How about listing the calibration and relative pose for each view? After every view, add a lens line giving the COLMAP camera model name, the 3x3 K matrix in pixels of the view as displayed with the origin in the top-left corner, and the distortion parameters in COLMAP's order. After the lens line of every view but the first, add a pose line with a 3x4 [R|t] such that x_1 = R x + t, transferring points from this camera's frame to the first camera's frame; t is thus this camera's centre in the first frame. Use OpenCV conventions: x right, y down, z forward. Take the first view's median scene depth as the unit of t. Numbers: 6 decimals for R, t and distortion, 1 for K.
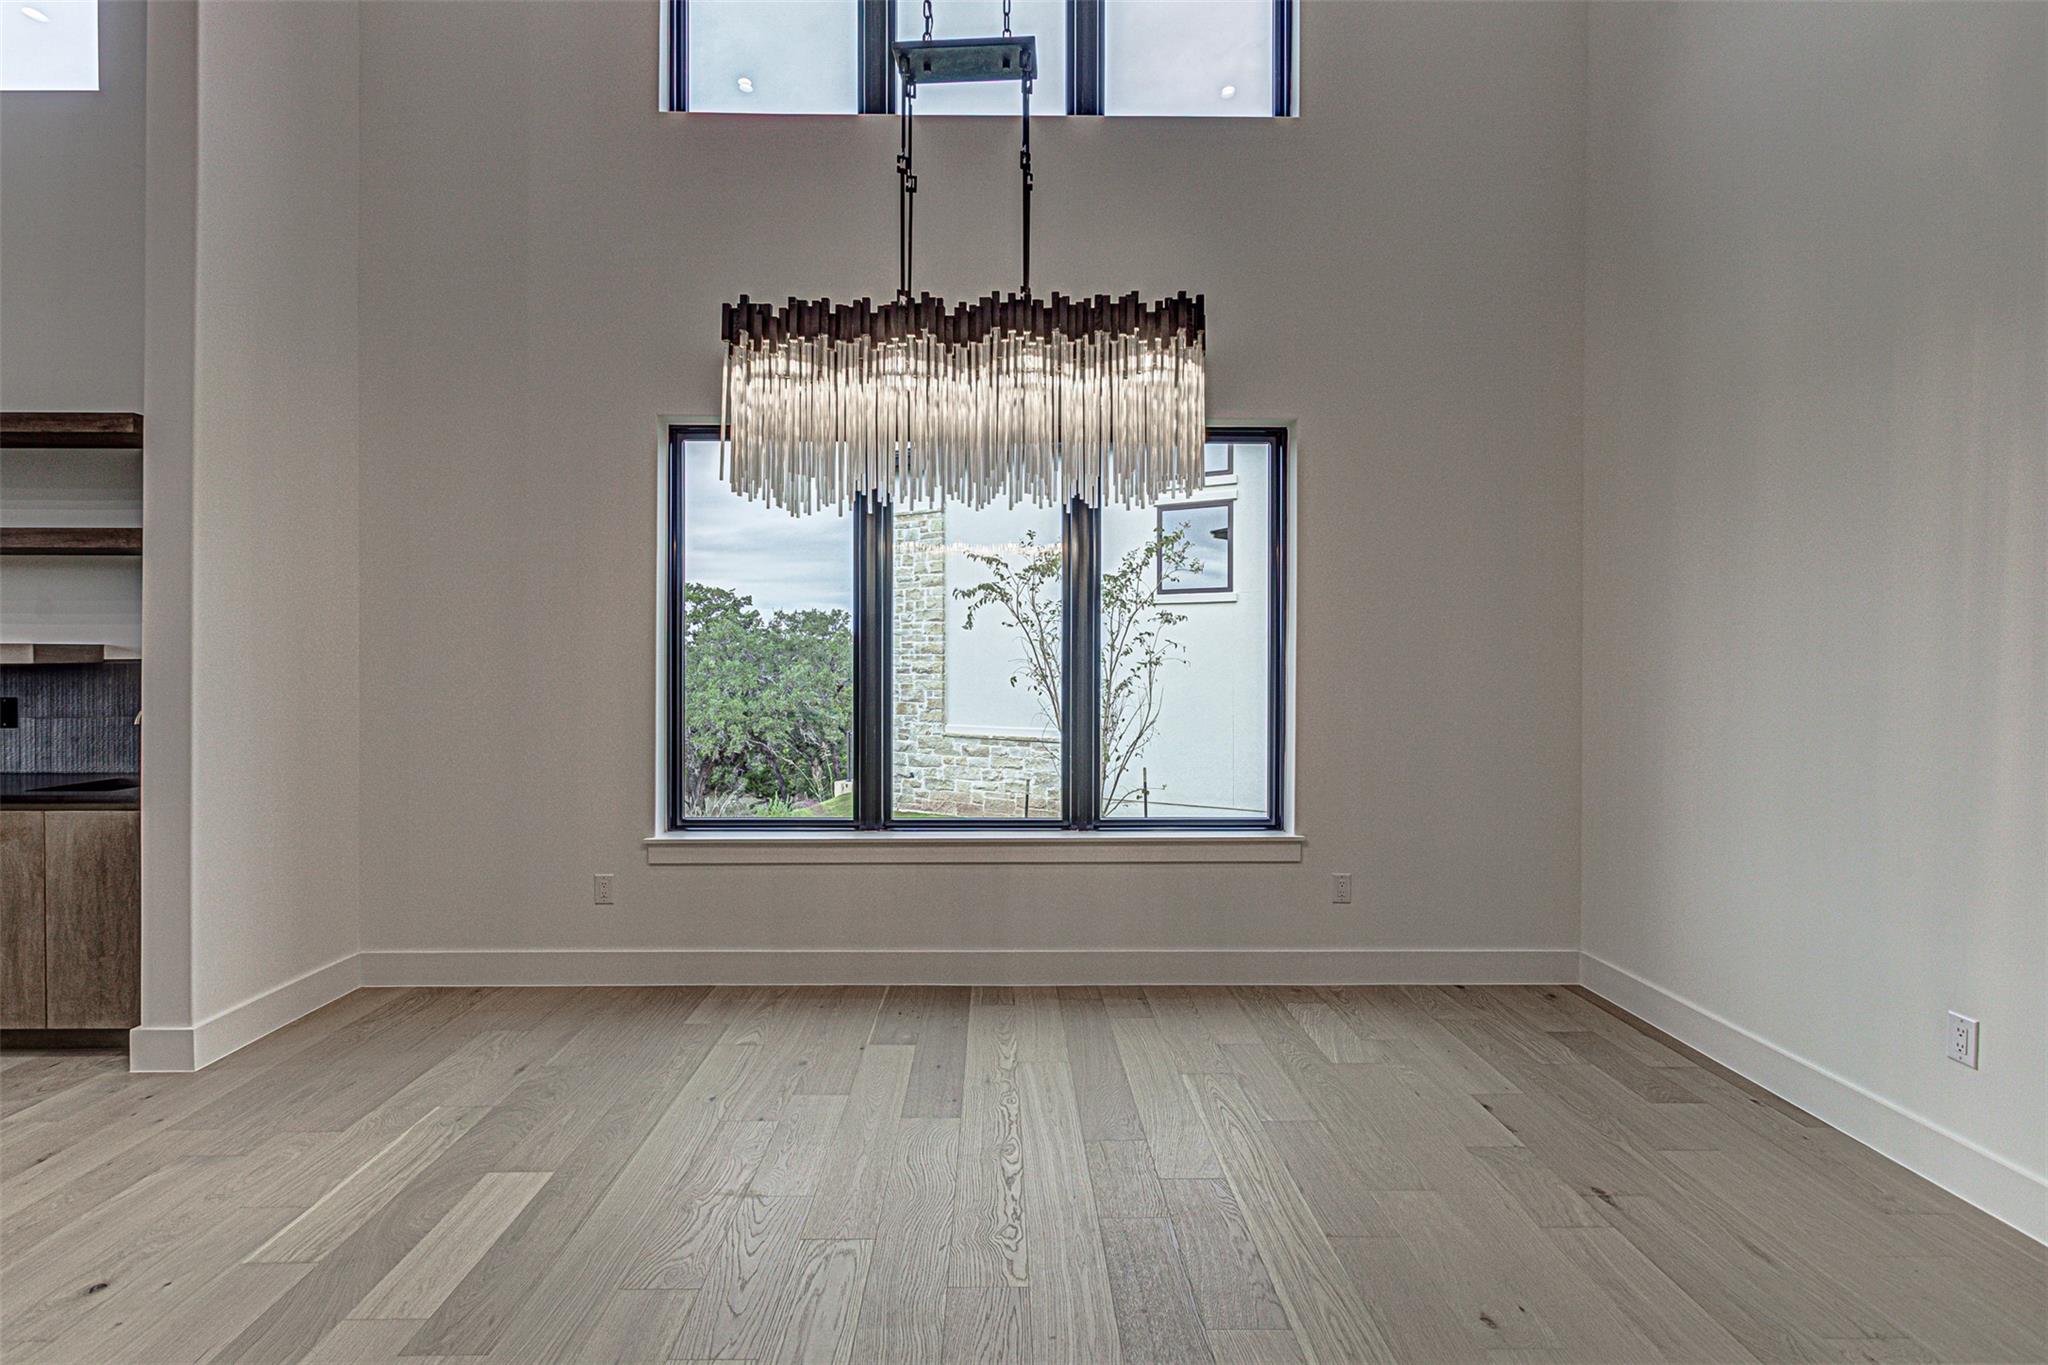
lens RADIAL K [[1022.5, 0, 1025.5], [0, 1022.5, 675.5], [0, 0, 1]] dist [0.003946, 0.000089]
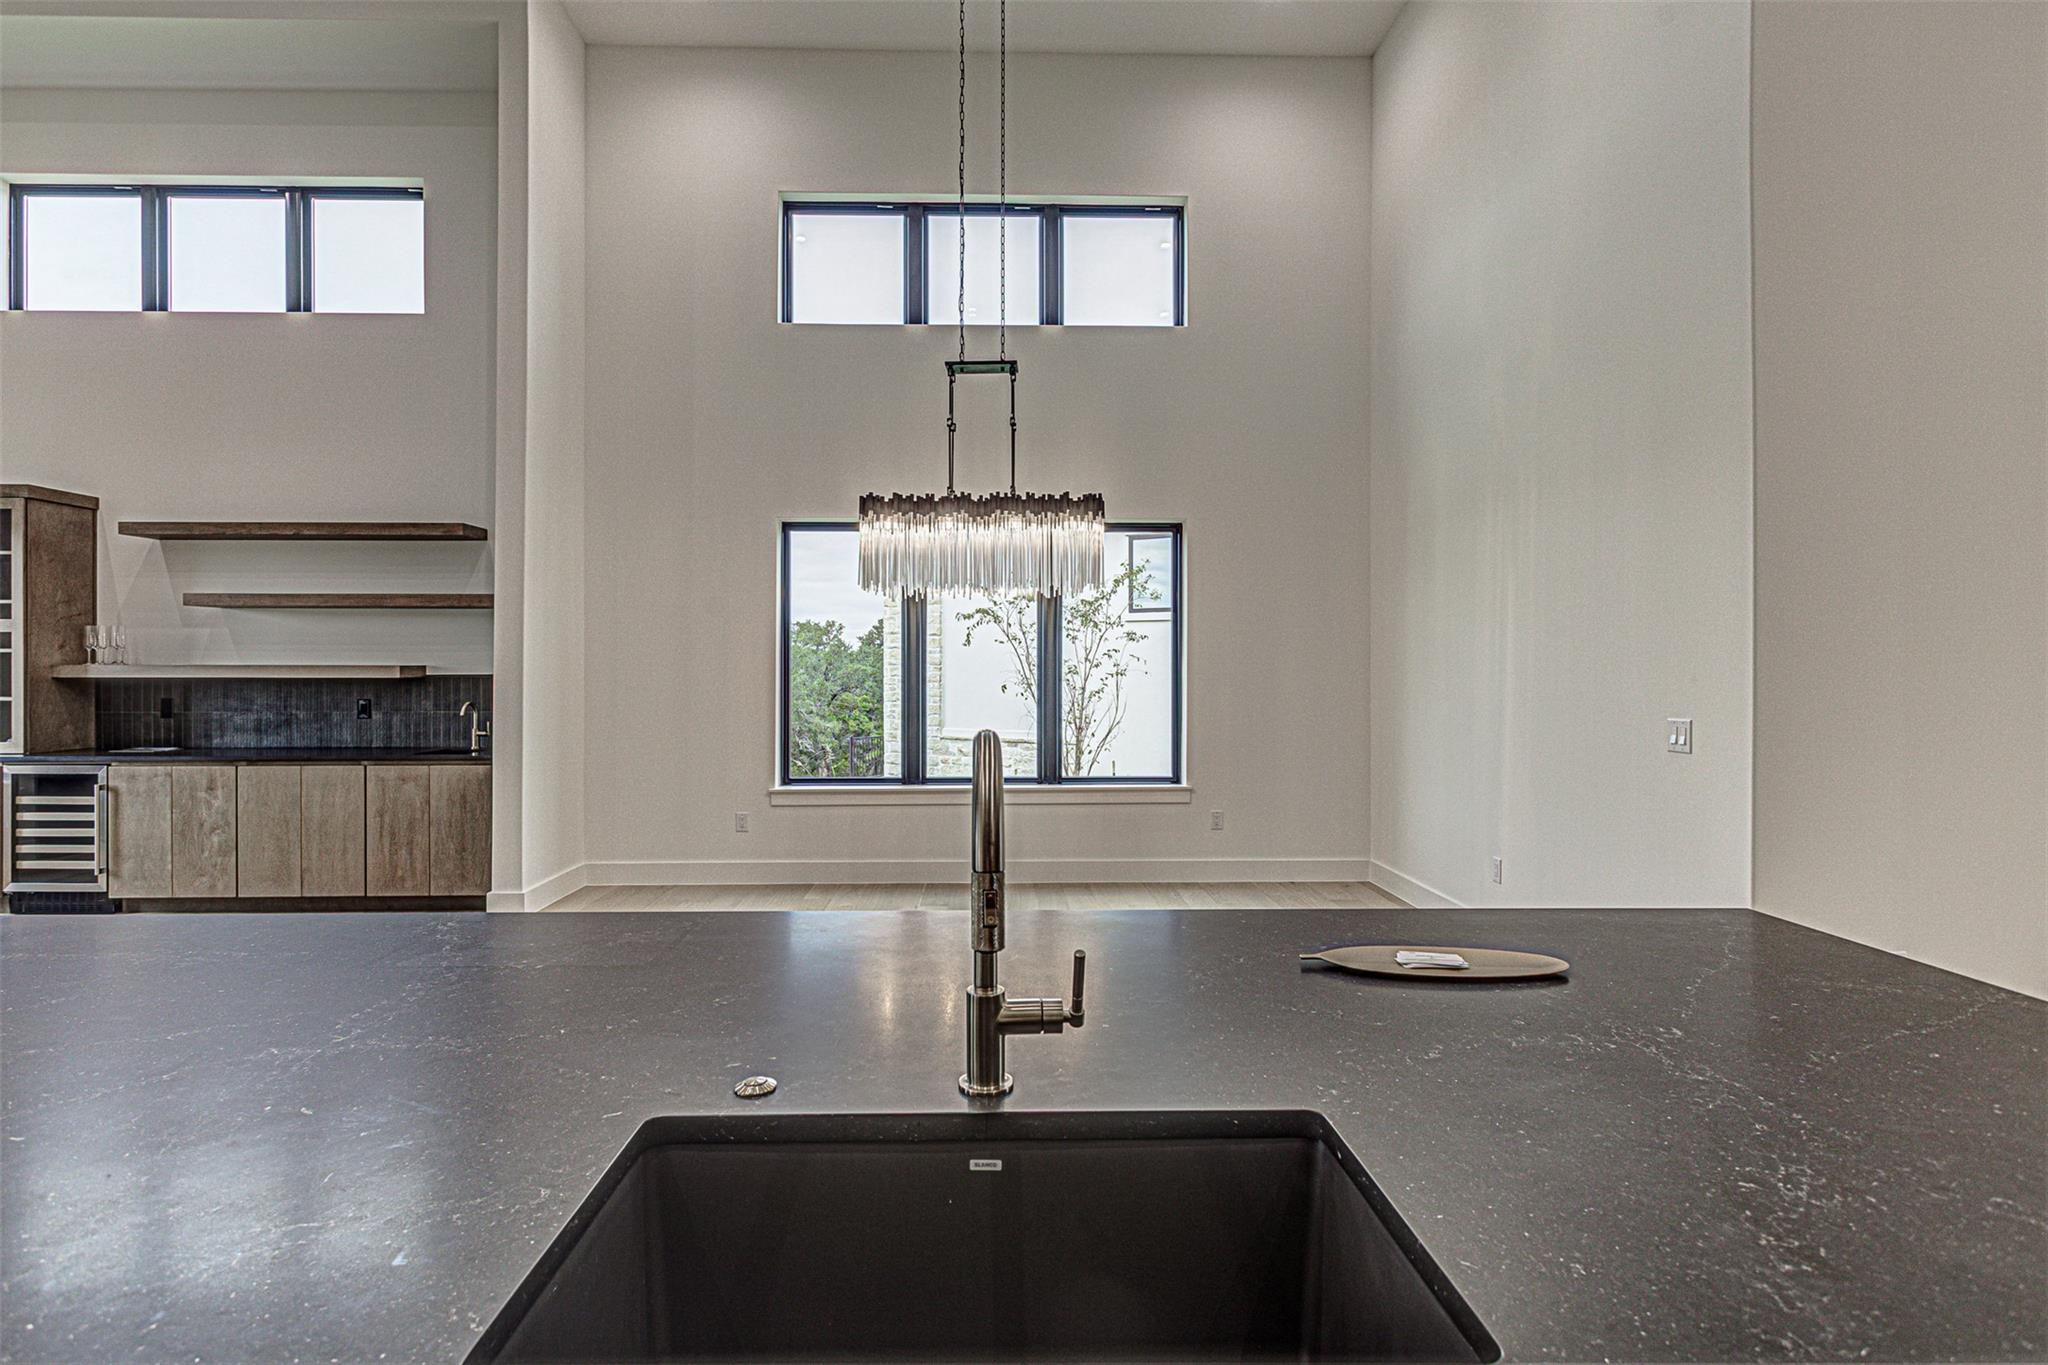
lens RADIAL K [[1022.5, 0, 1025.5], [0, 1022.5, 675.5], [0, 0, 1]] dist [0.003946, 0.000089]
pose [[0.999945, -0.001682, 0.010310, 0.002113], [0.001774, 0.999959, -0.008907, 0.001271], [-0.010295, 0.008925, 0.999907, -0.547273]]
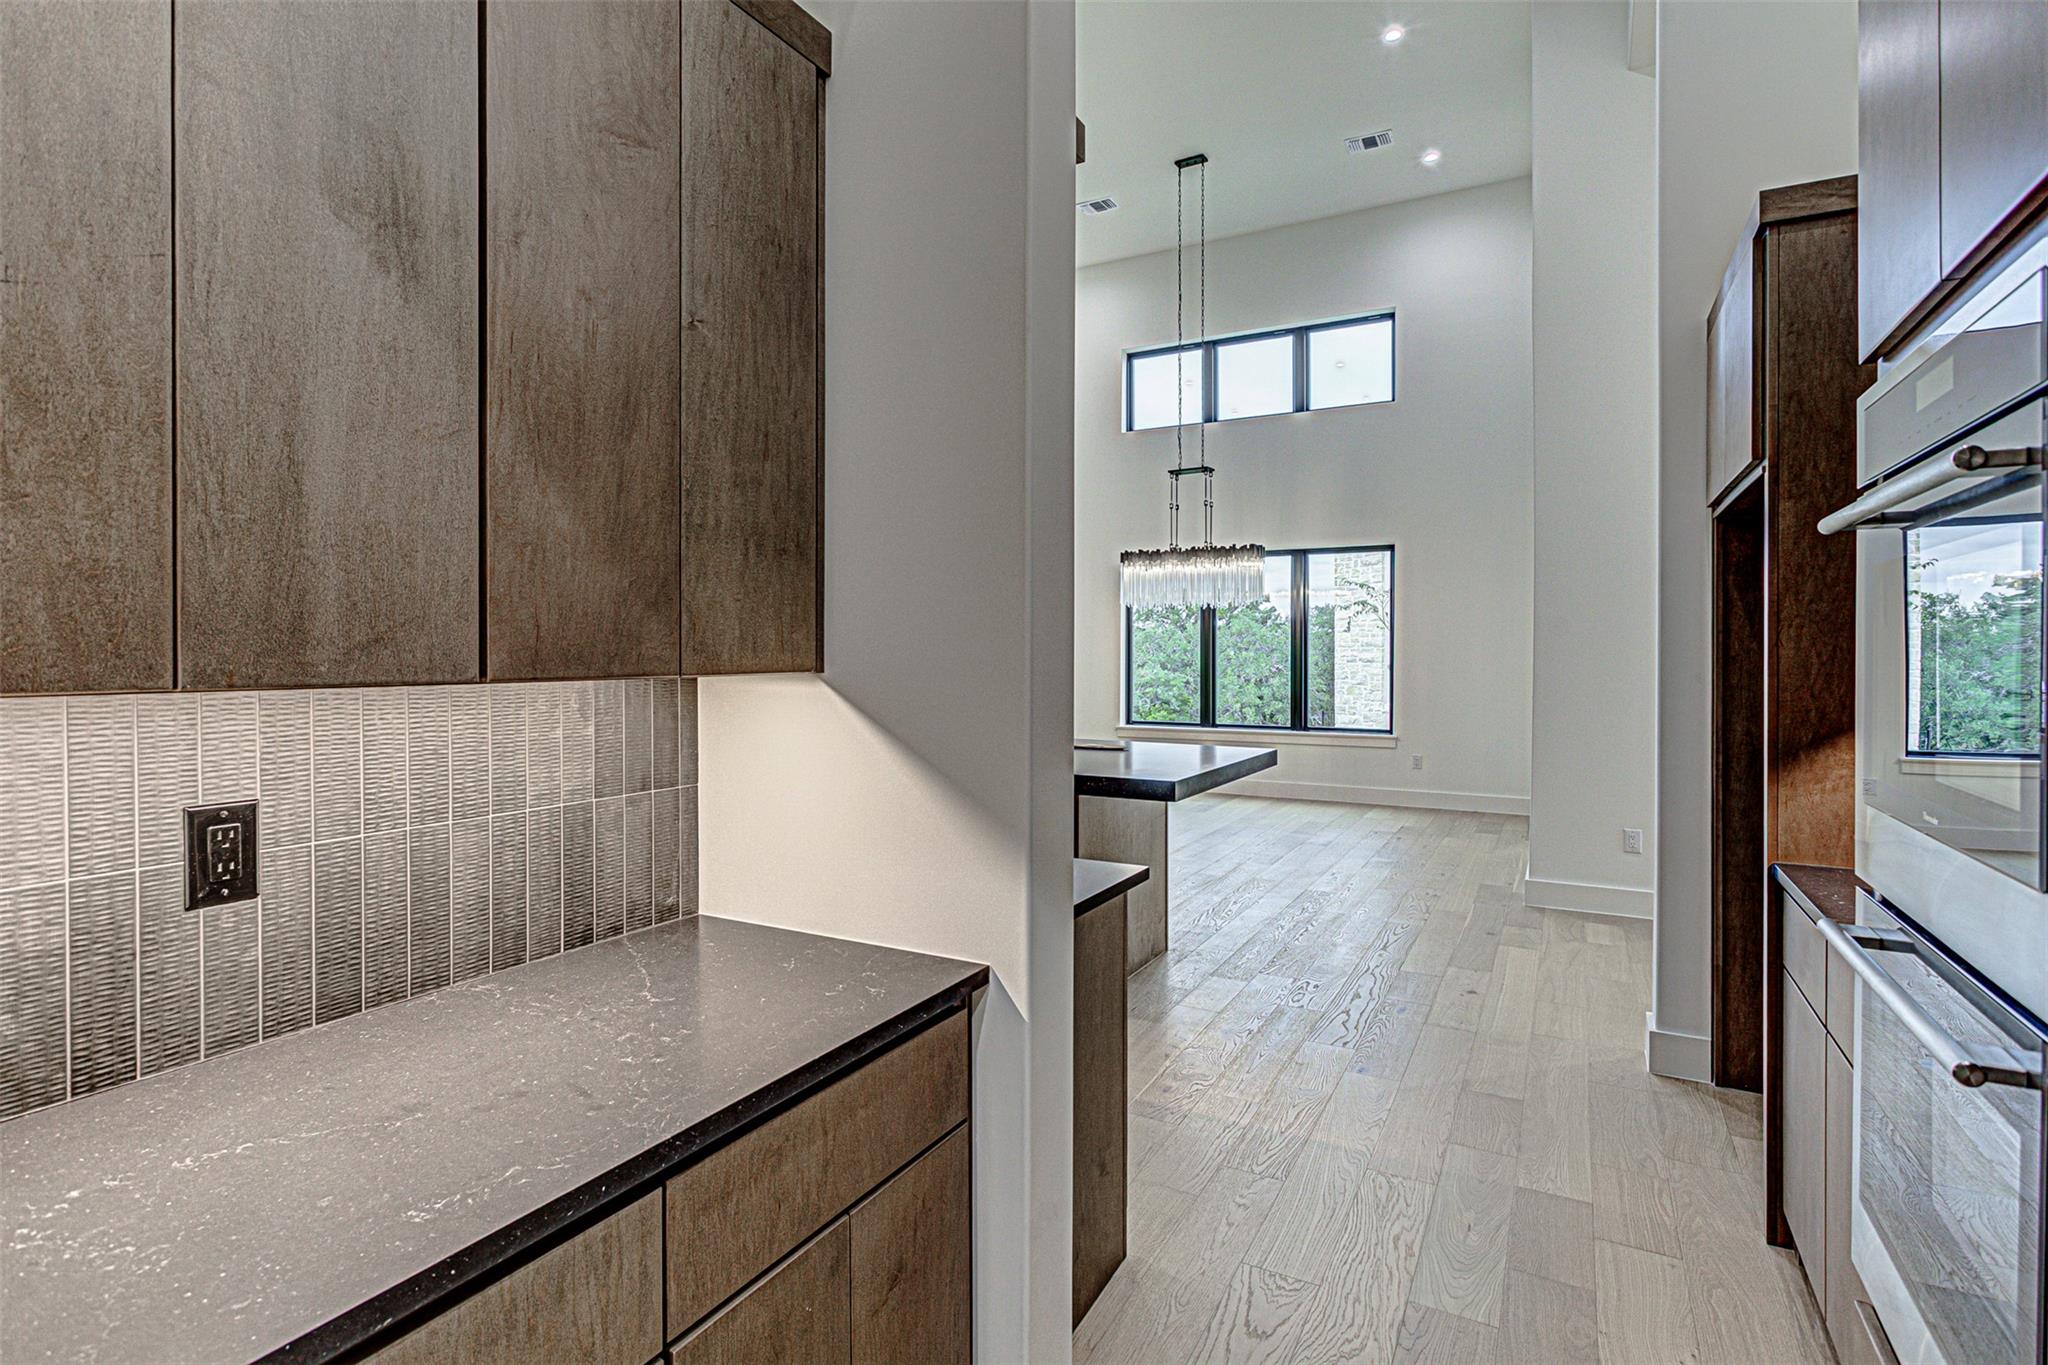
lens RADIAL K [[1022.5, 0, 1025.5], [0, 1022.5, 675.5], [0, 0, 1]] dist [0.003946, 0.000089]
pose [[0.868445, 0.011211, -0.495659, 0.648241], [-0.006700, 0.999918, 0.010877, 0.011783], [0.495741, -0.006125, 0.868449, -1.229587]]
